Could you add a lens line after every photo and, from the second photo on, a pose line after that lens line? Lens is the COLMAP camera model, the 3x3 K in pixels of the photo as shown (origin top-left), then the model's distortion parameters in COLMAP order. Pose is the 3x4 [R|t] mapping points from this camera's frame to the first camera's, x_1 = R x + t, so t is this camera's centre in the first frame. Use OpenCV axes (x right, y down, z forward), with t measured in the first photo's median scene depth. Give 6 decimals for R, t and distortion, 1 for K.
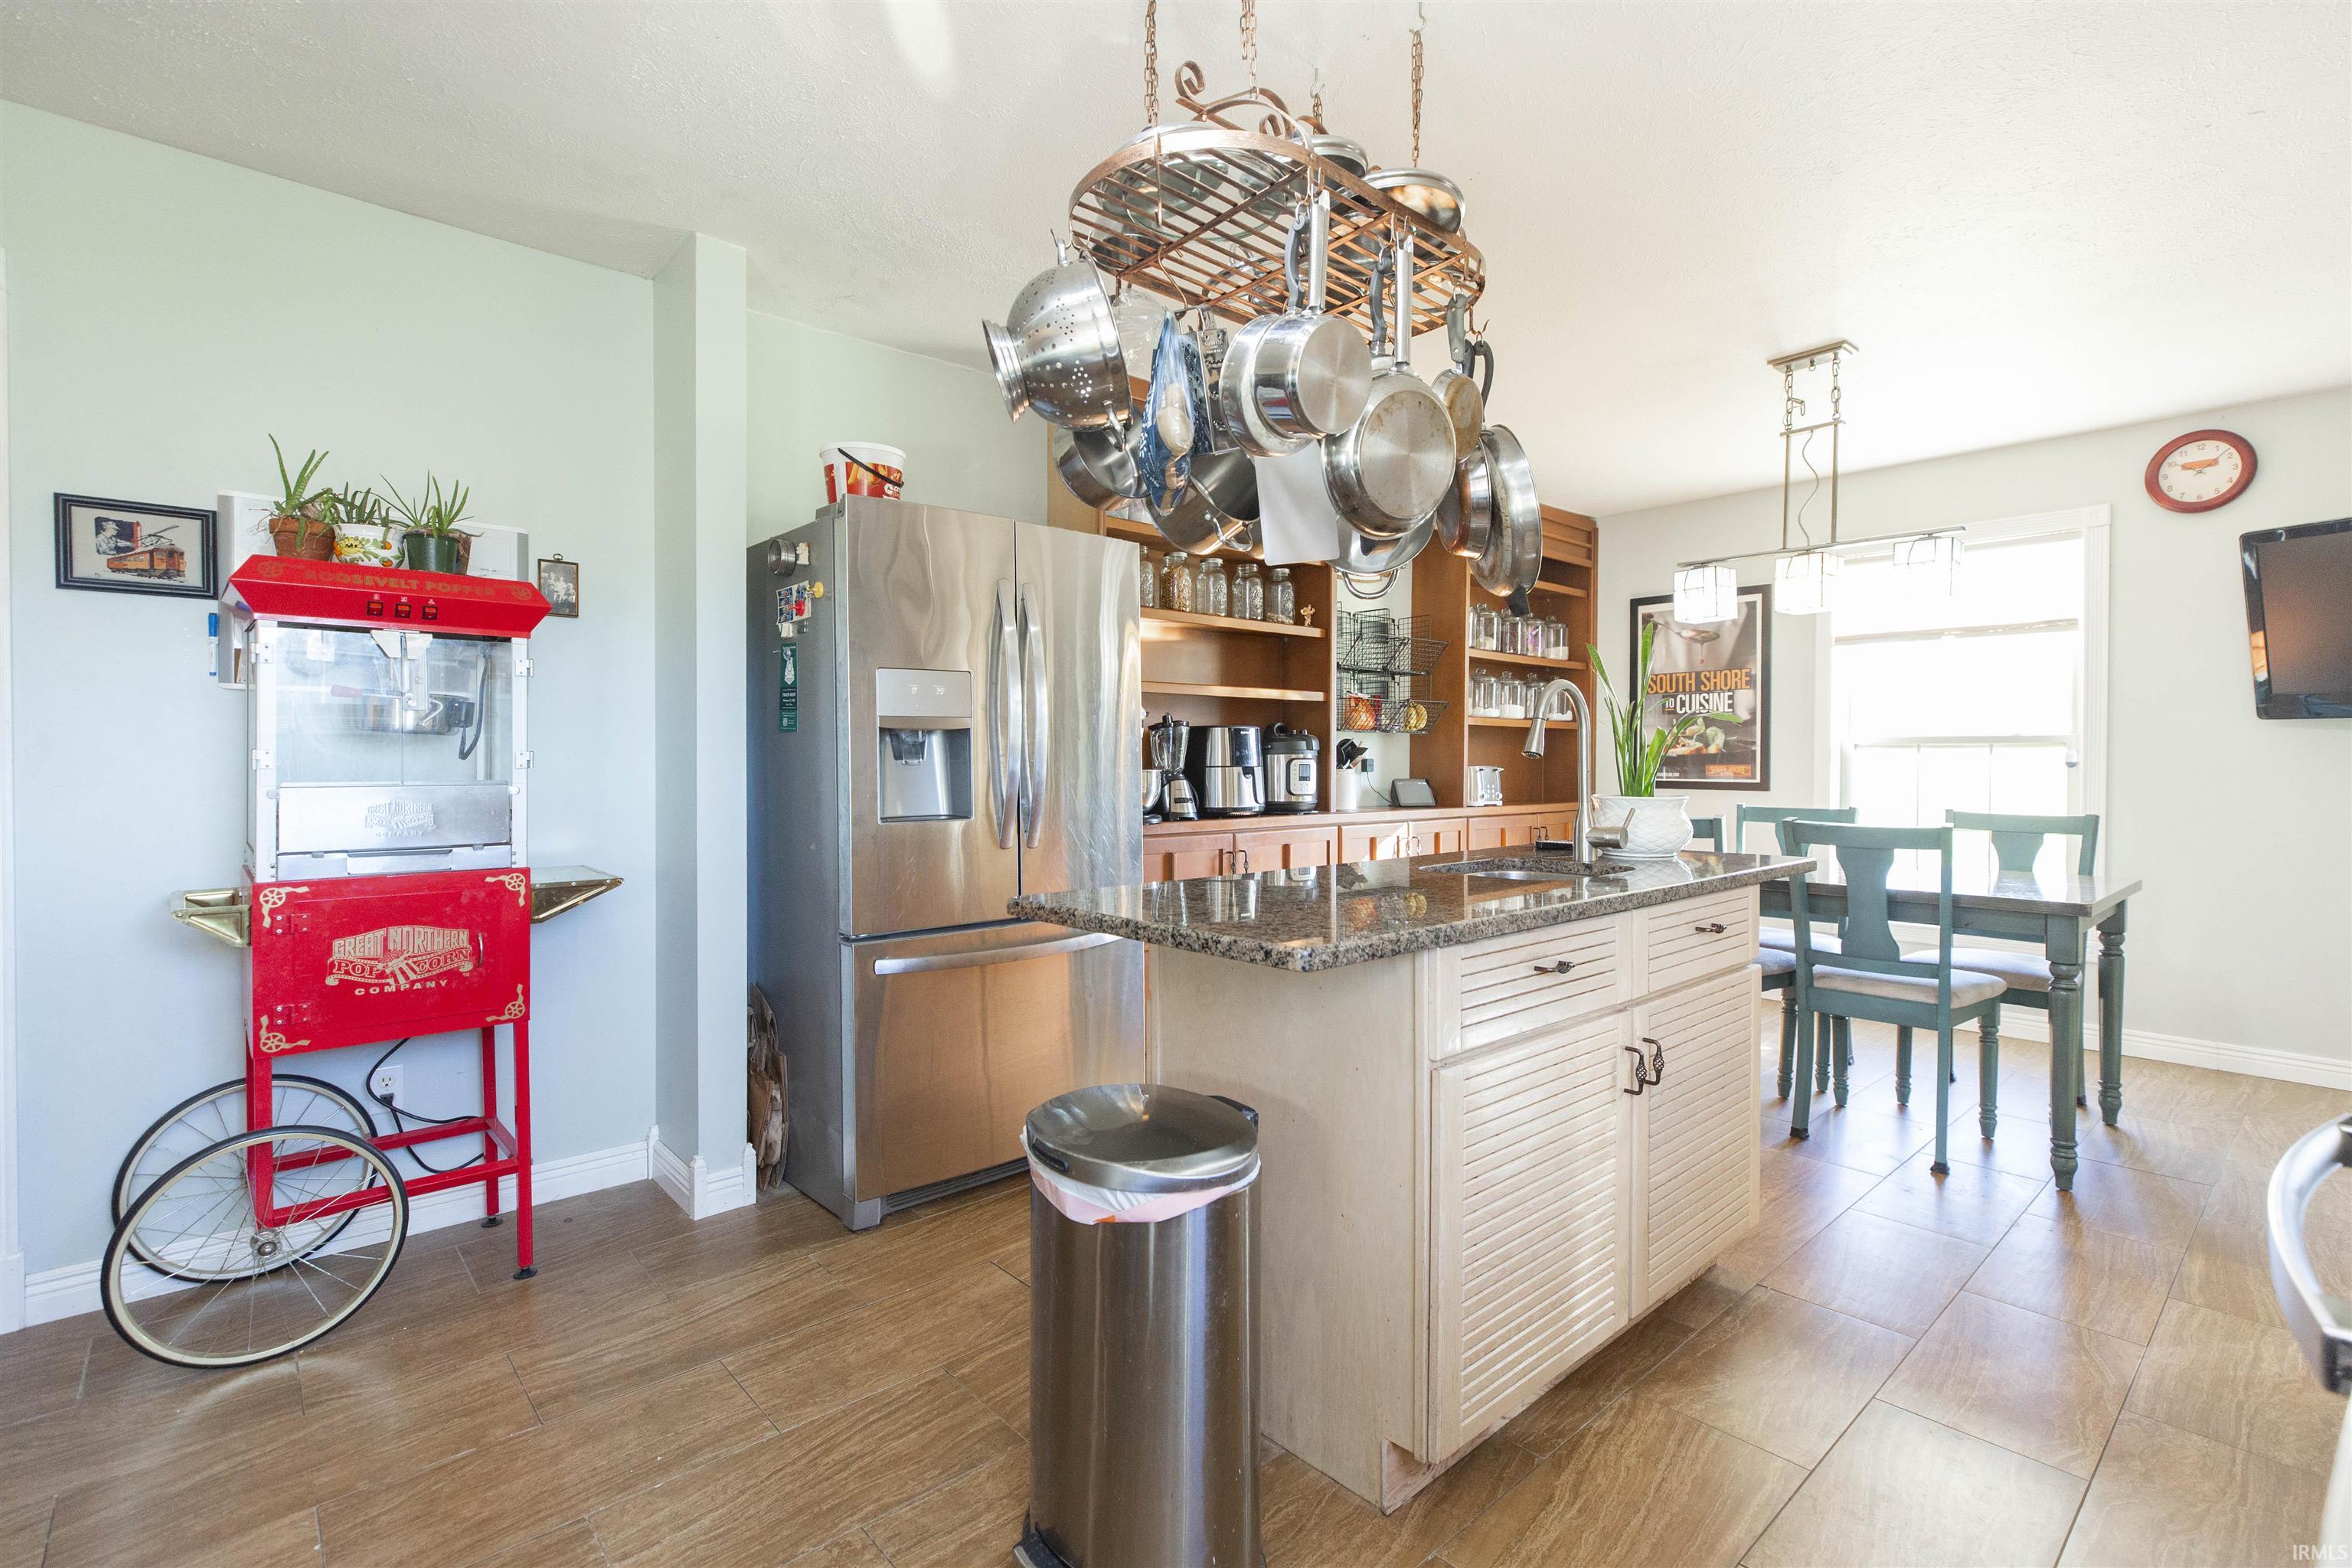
lens RADIAL K [[1068.5, 0, 1161.5], [0, 1068.5, 766.8], [0, 0, 1]] dist [0.007675, 0.000200]
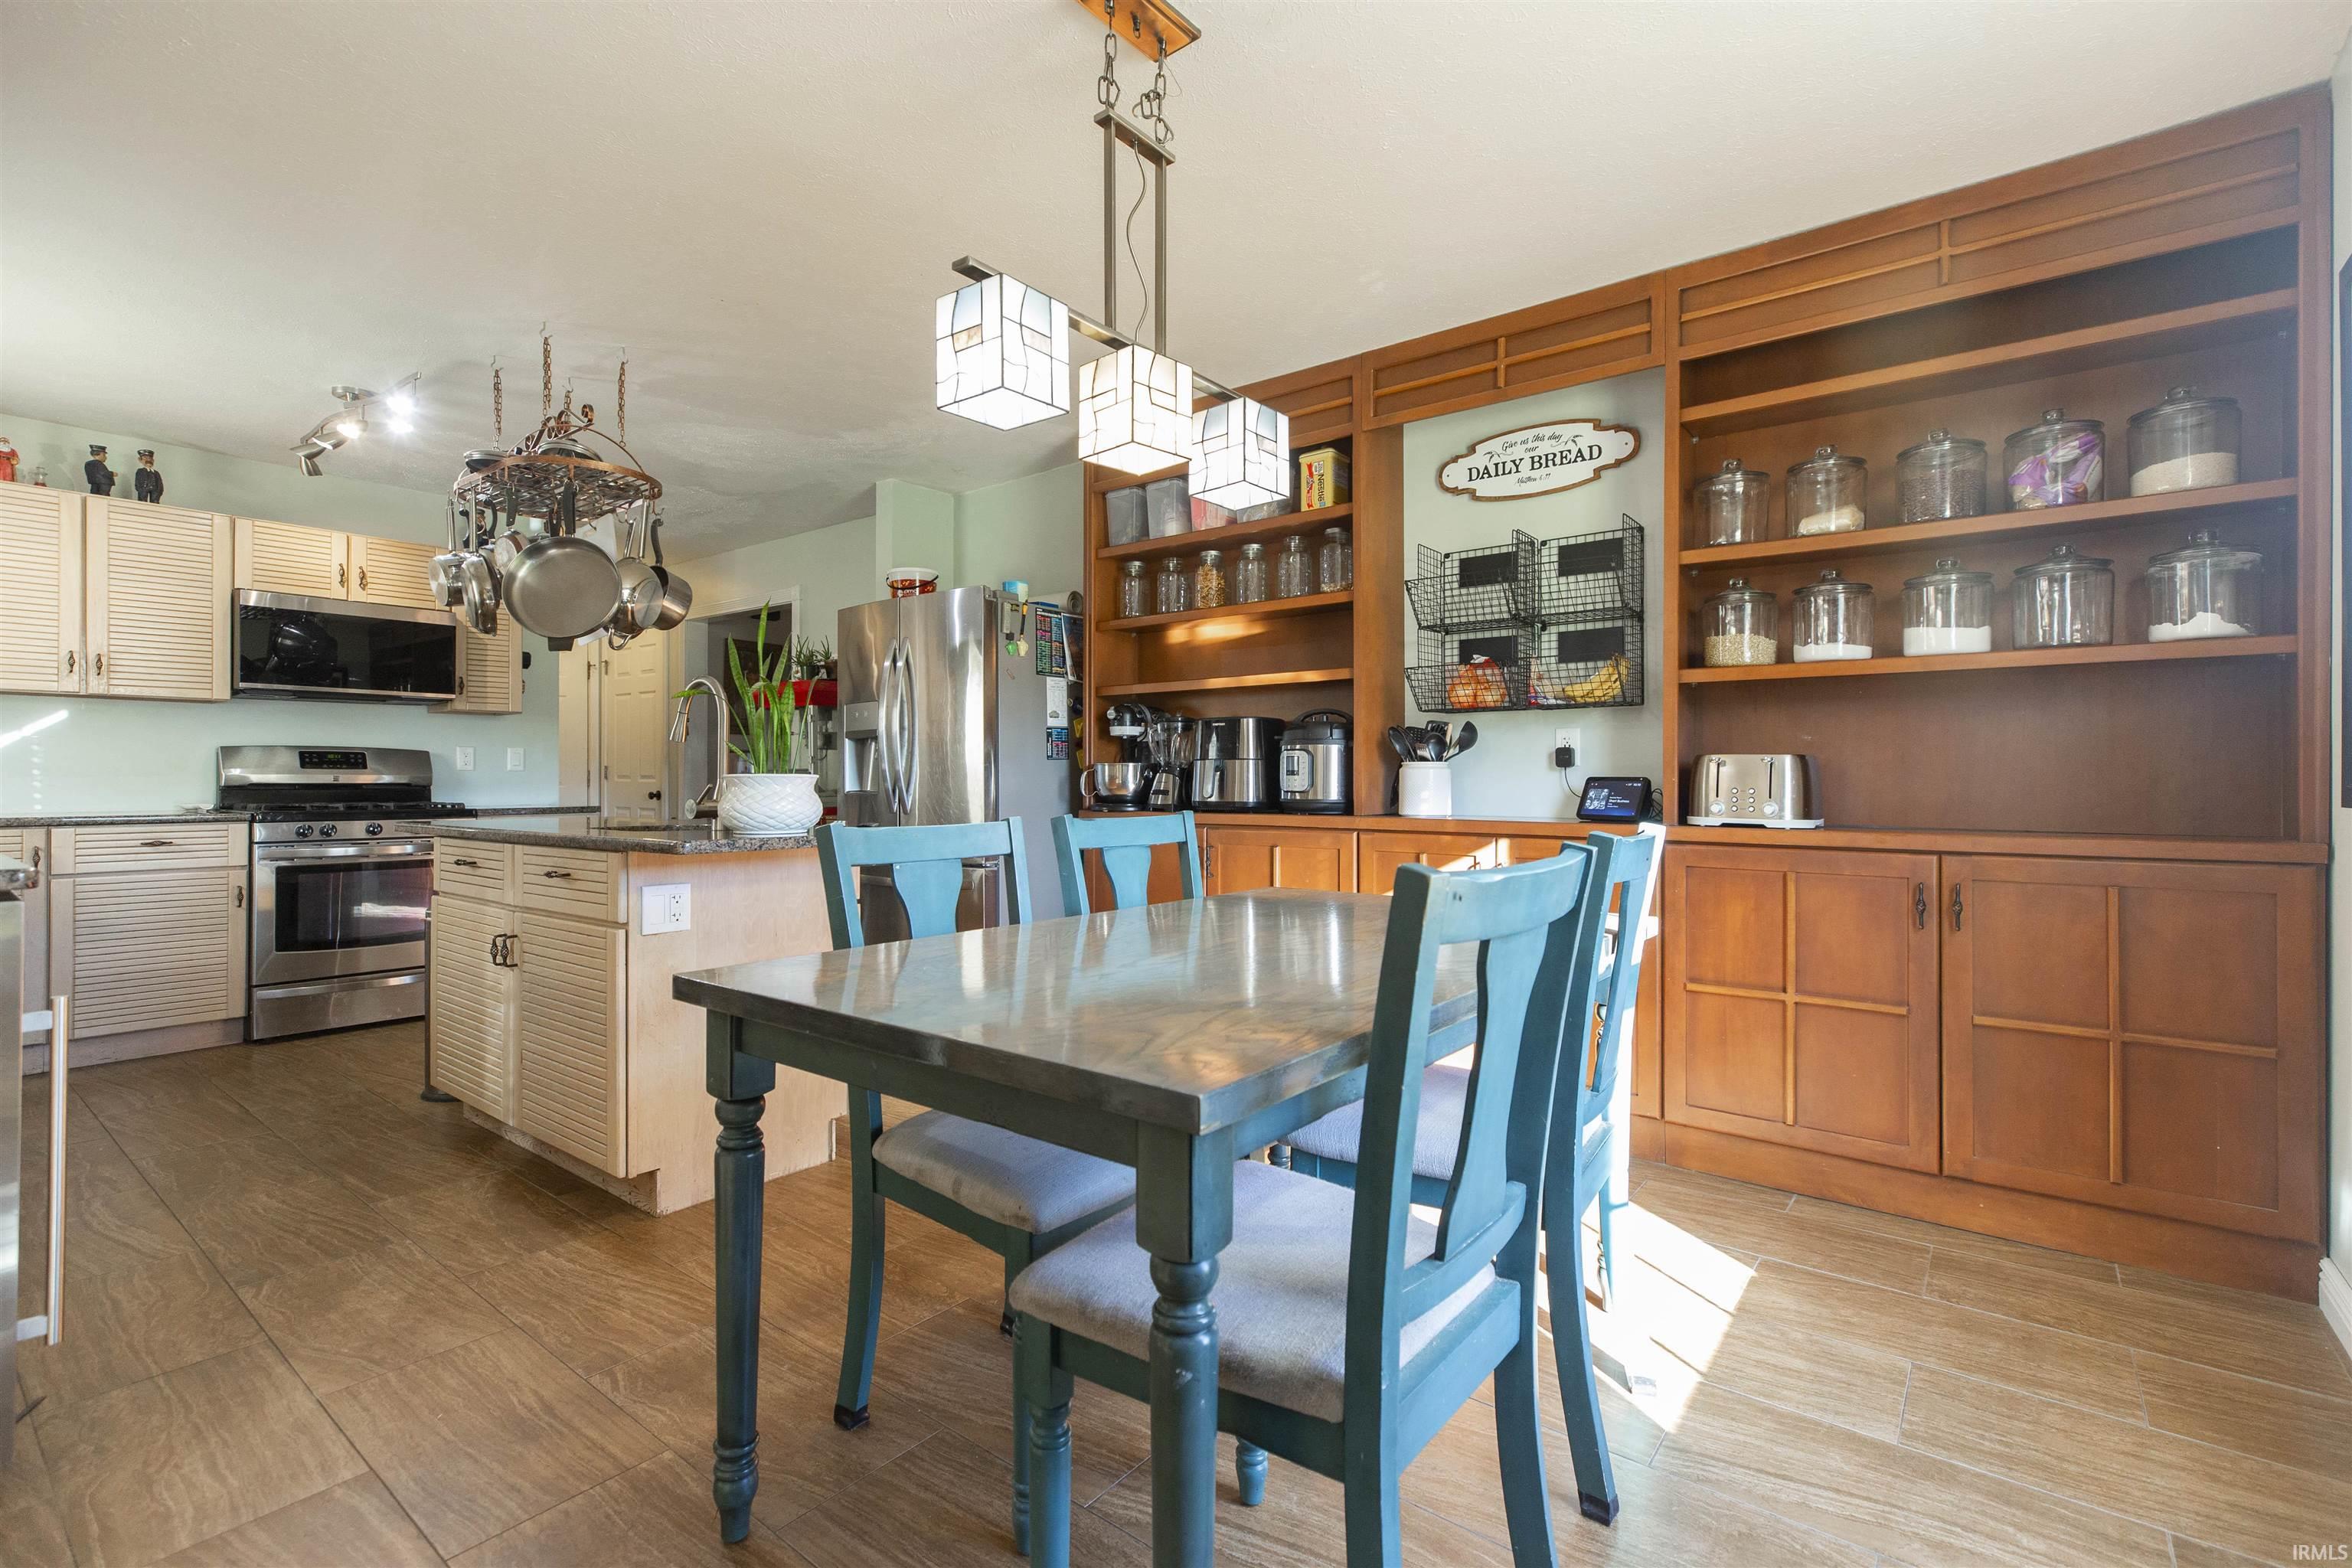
lens RADIAL K [[1068.5, 0, 1177.9], [0, 1068.5, 777.8], [0, 0, 1]] dist [0.007675, 0.000200]
pose [[0.186366, -0.003120, -0.982475, 0.940859], [-0.007881, 0.999958, -0.004670, 0.018874], [0.982449, 0.008613, 0.186334, 0.738968]]
